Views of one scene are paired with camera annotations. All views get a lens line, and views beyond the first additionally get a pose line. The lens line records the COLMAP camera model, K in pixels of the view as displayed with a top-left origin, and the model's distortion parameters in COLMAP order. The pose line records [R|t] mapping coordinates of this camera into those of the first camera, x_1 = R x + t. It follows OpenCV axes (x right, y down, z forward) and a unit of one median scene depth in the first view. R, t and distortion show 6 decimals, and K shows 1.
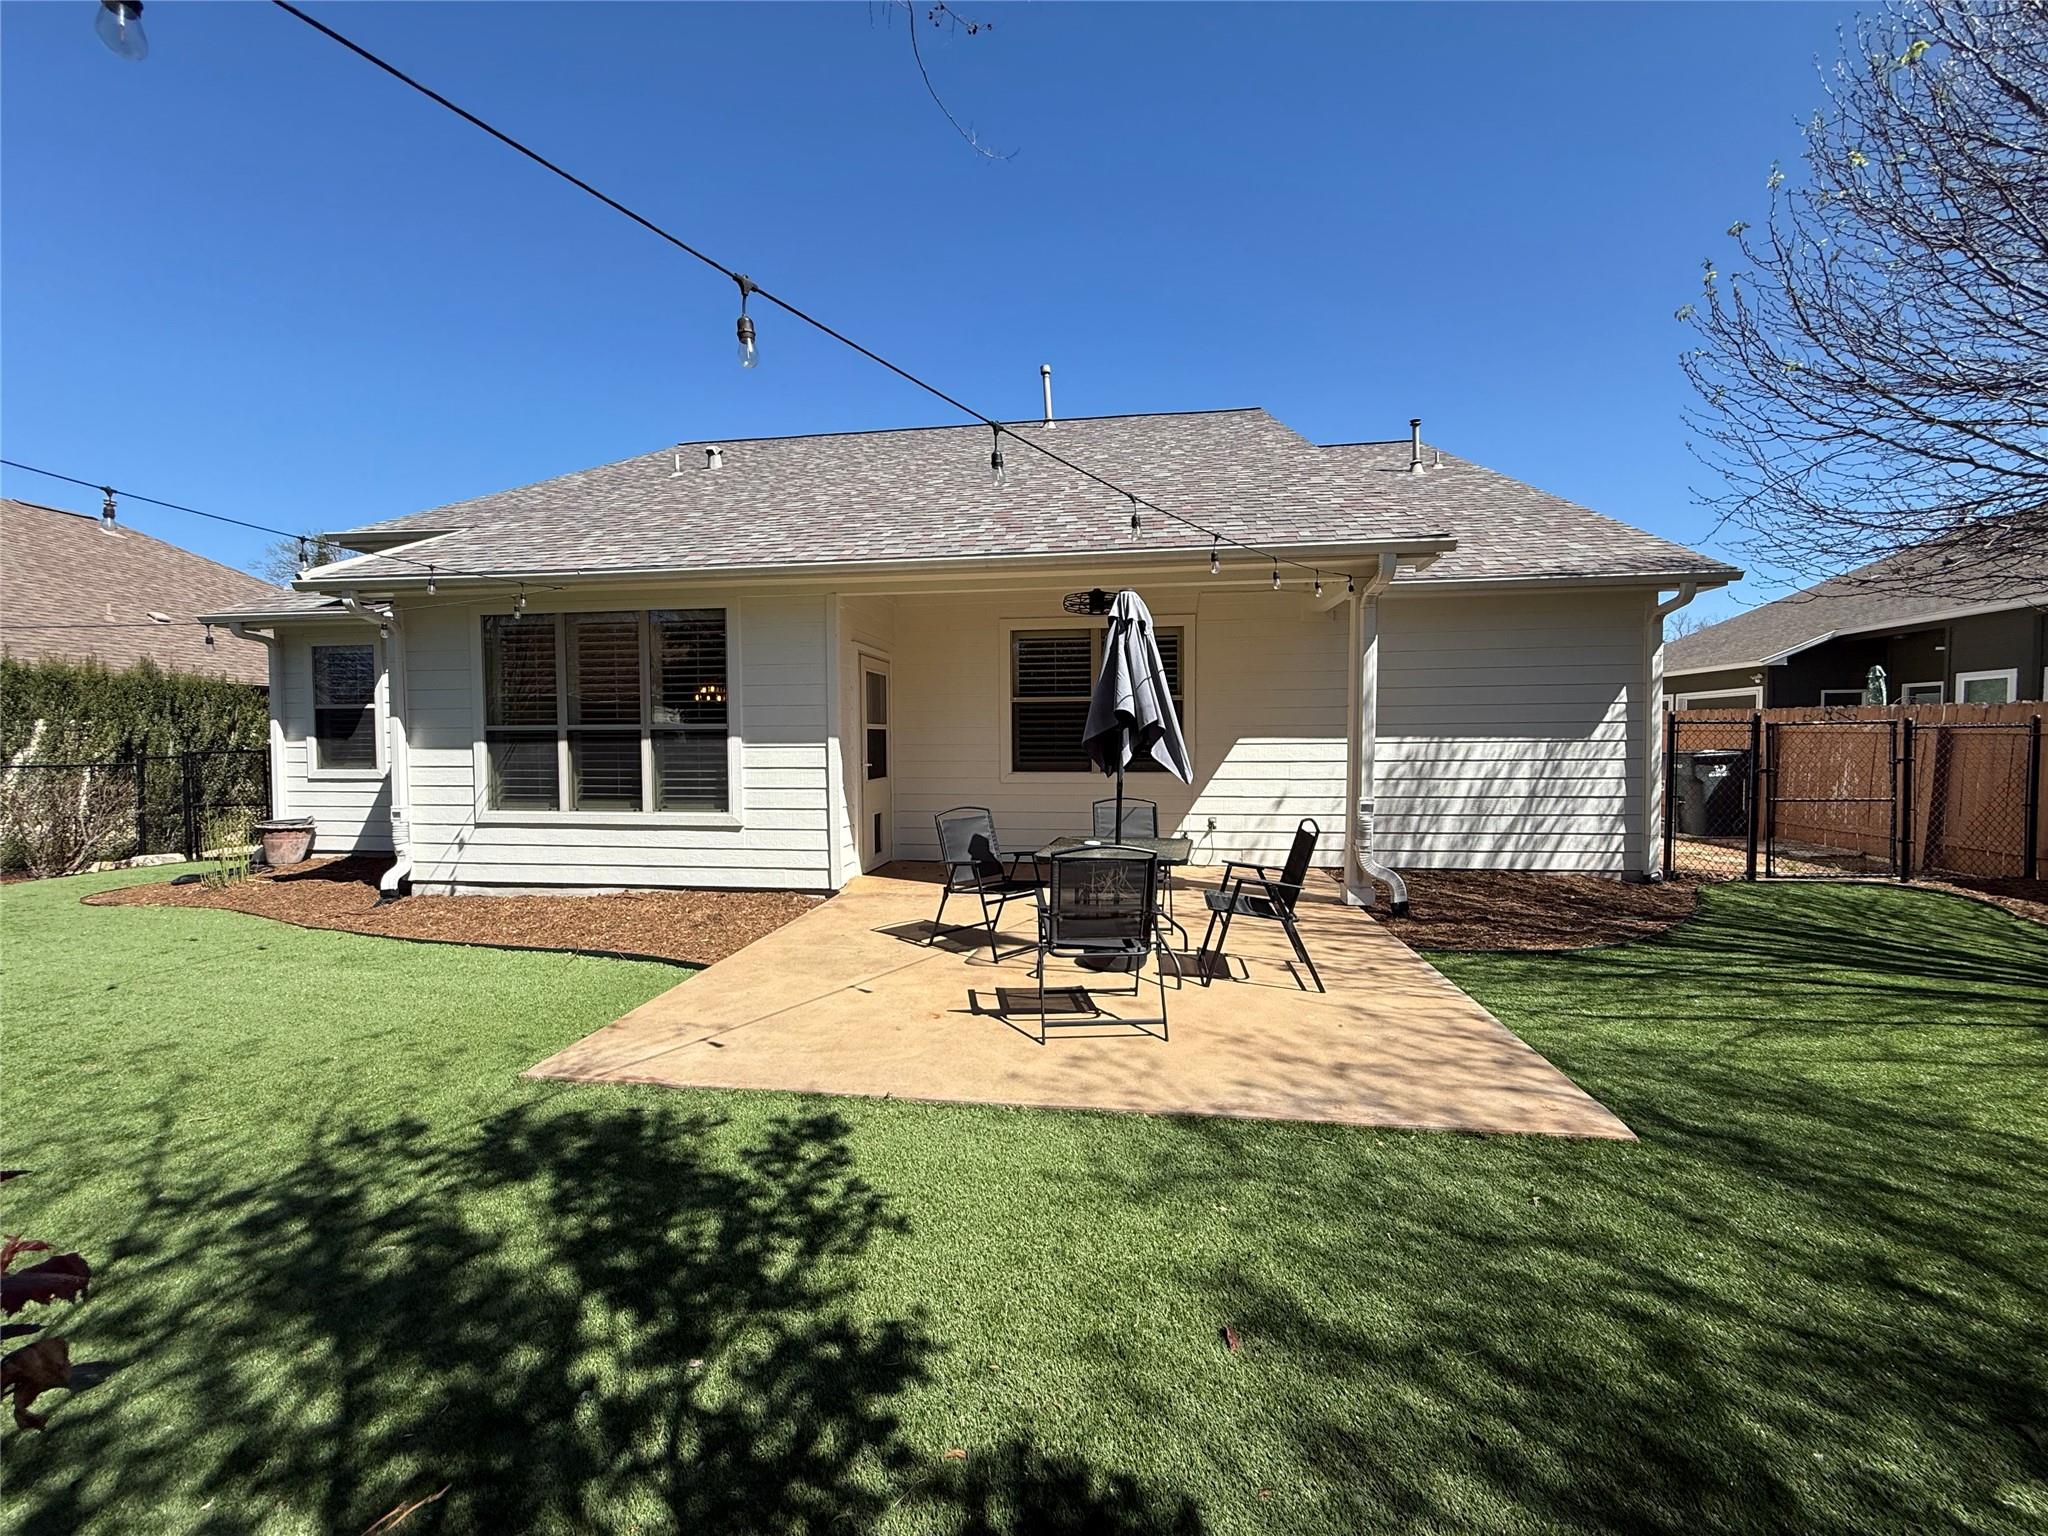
lens RADIAL K [[816.4, 0, 1017.0], [0, 816.4, 769.2], [0, 0, 1]] dist [0.001721, 0.000181]
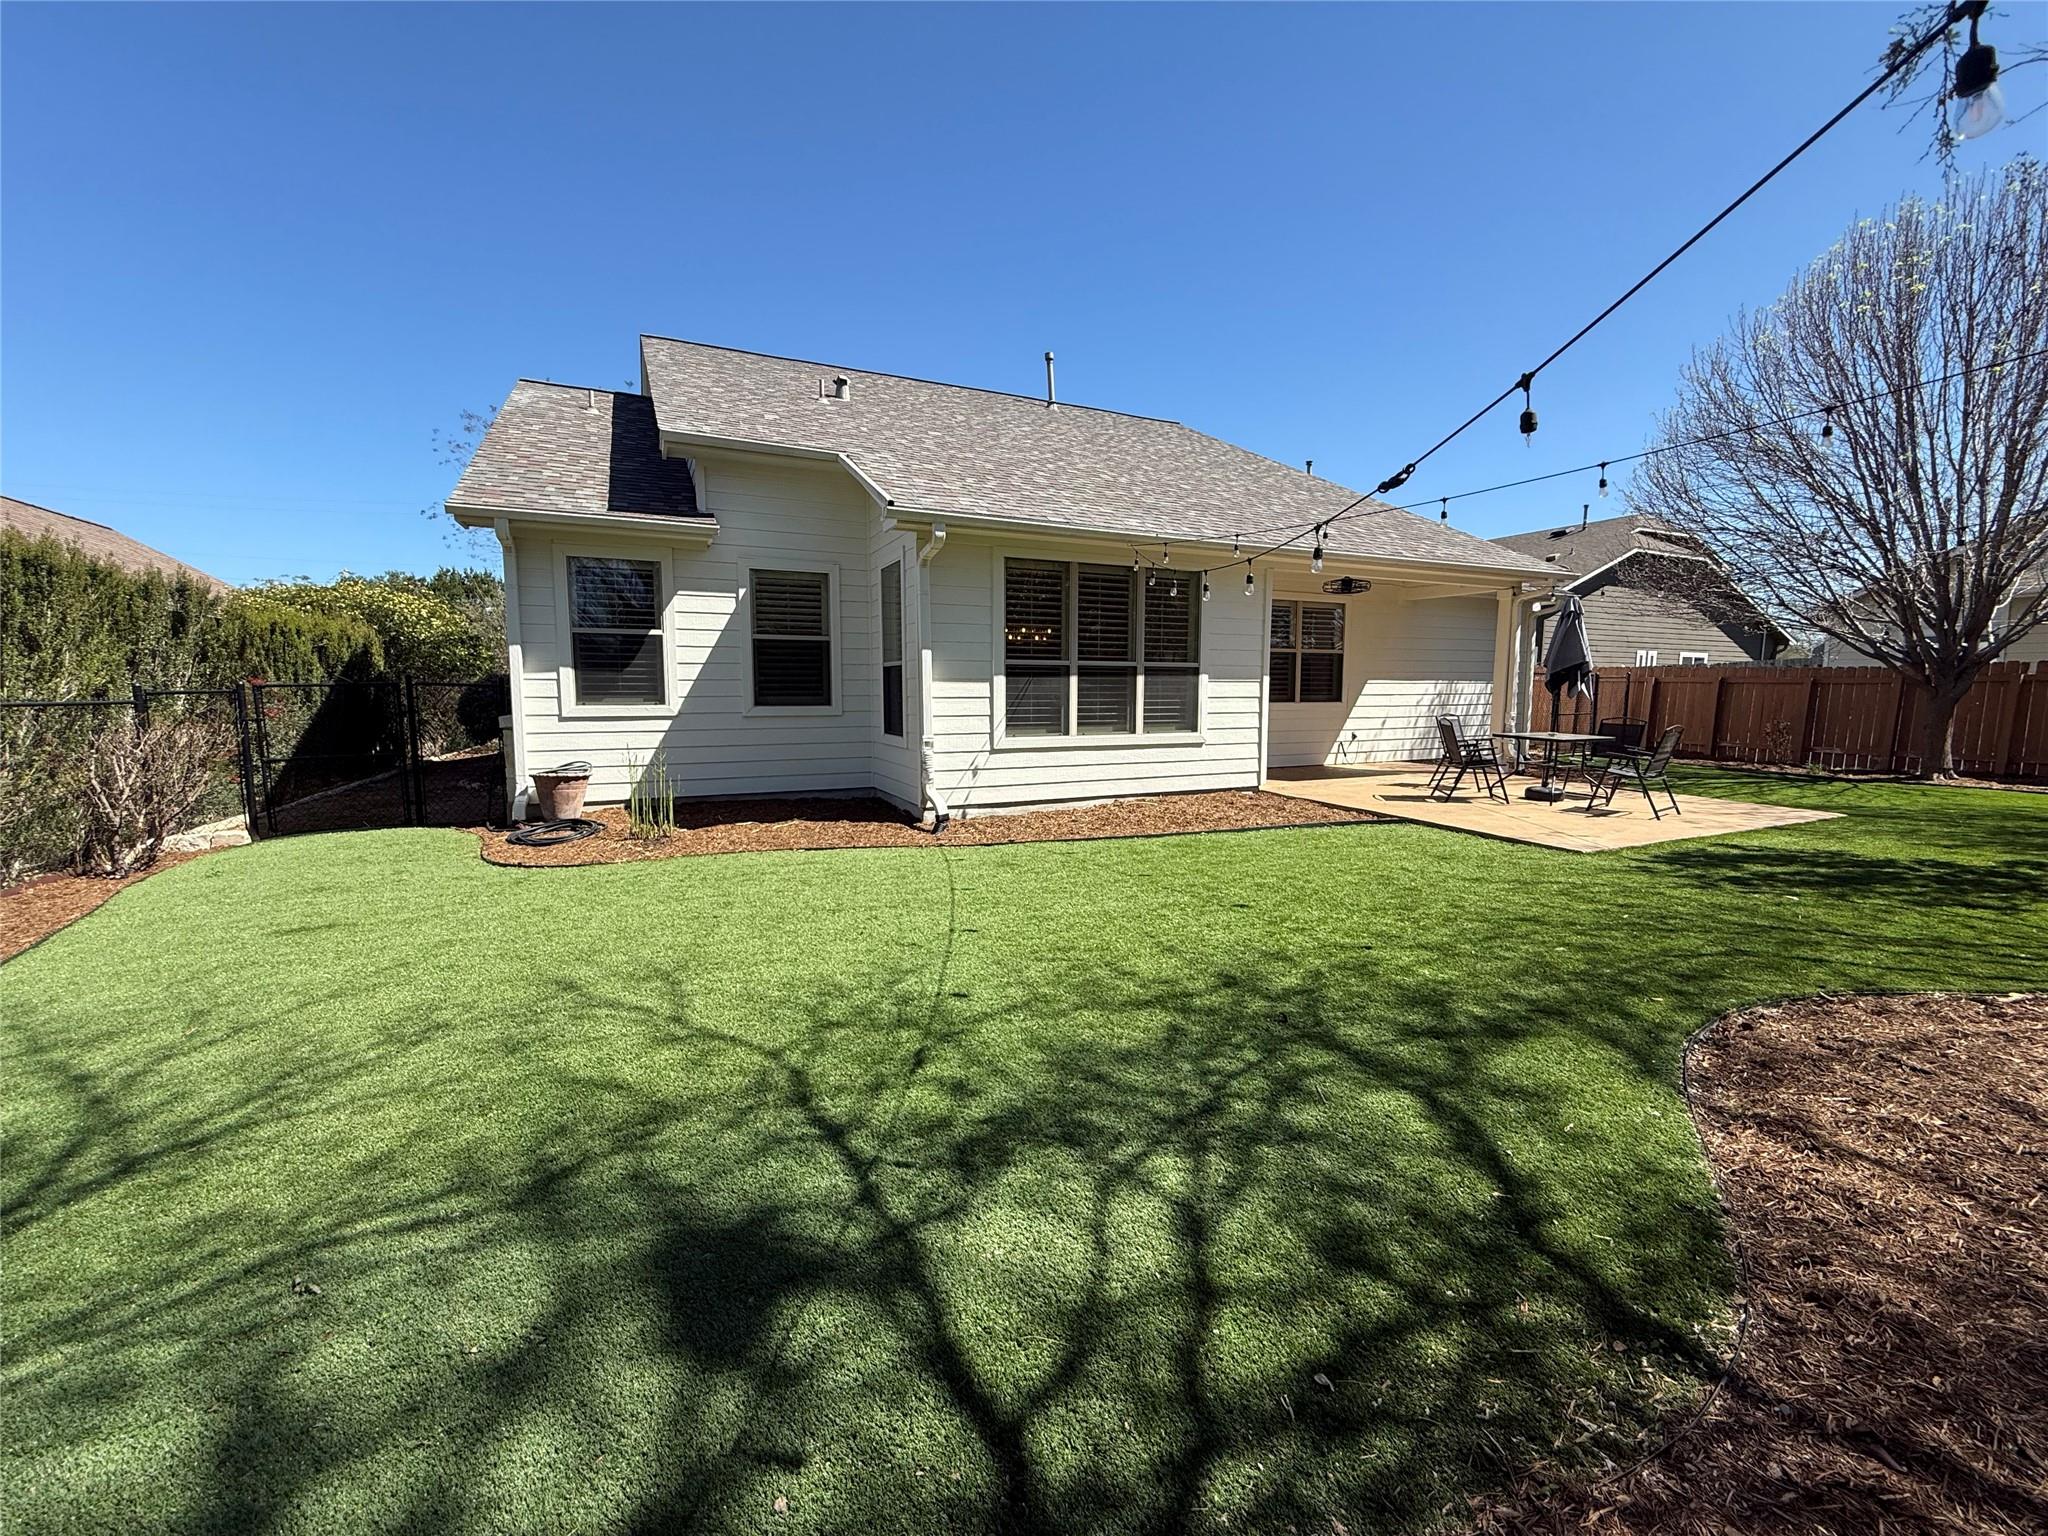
lens RADIAL K [[816.4, 0, 1022.5], [0, 816.4, 768.2], [0, 0, 1]] dist [0.001721, 0.000181]
pose [[0.836108, -0.047612, 0.546495, -1.241159], [0.012580, 0.997628, 0.067670, 0.017524], [-0.548421, -0.049705, 0.834724, 0.067485]]
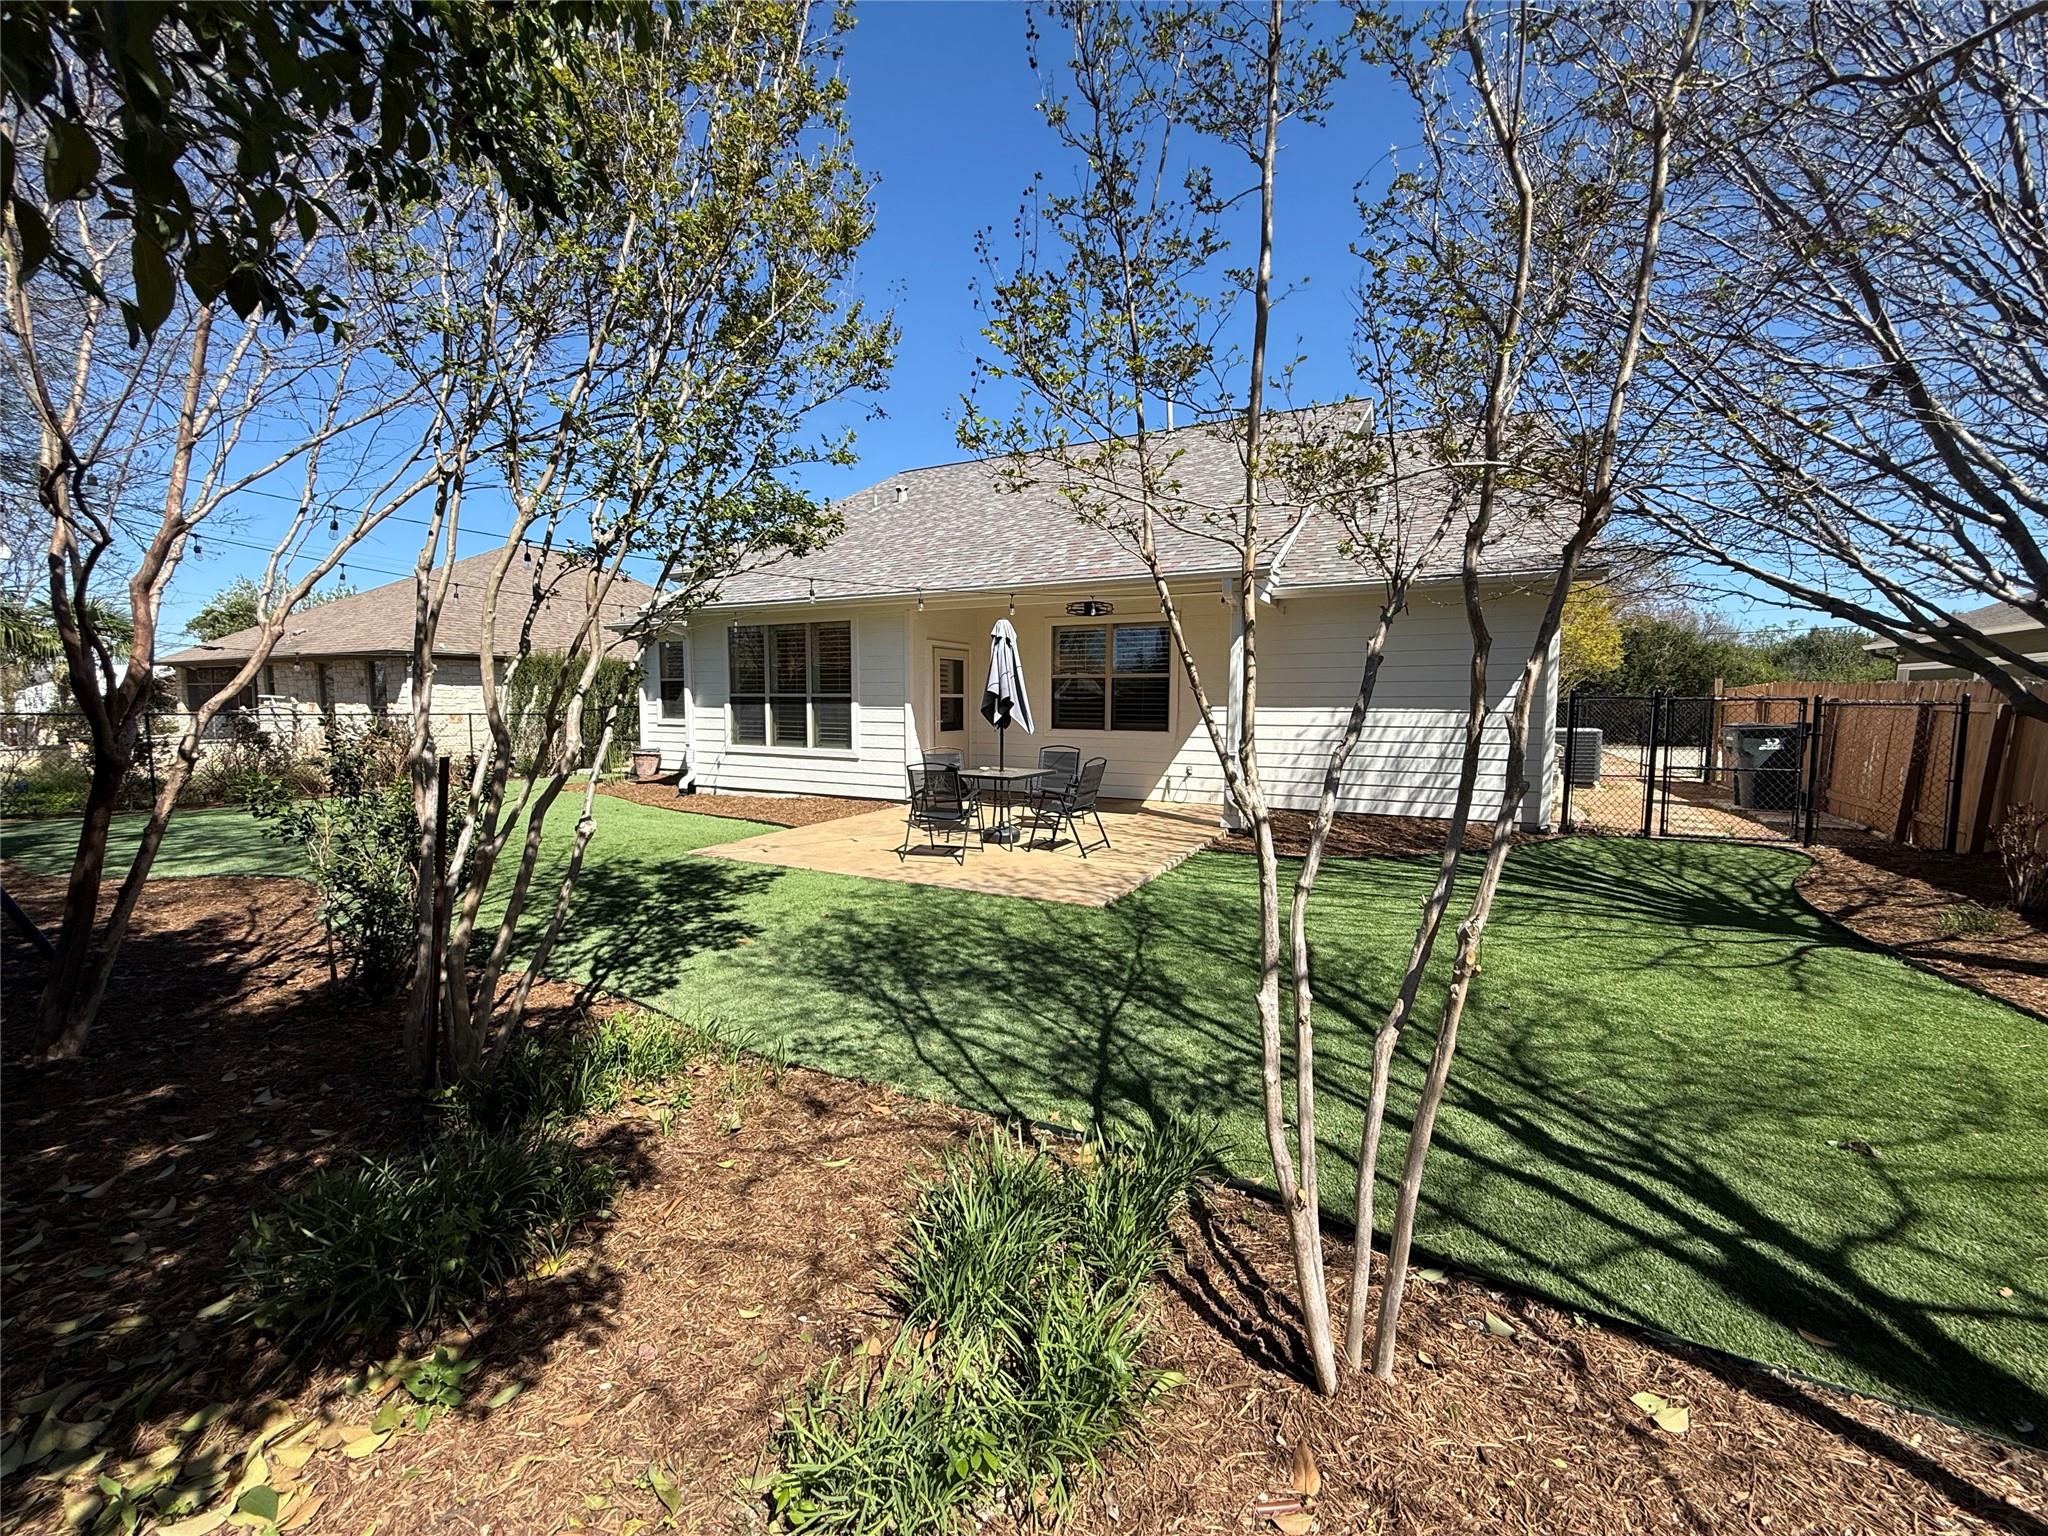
lens RADIAL K [[816.4, 0, 1015.3], [0, 816.4, 769.3], [0, 0, 1]] dist [0.001721, 0.000181]
pose [[0.939303, 0.038366, -0.340937, 0.471719], [-0.021866, 0.998402, 0.052110, 0.001309], [0.342391, -0.041492, 0.938641, -0.371890]]
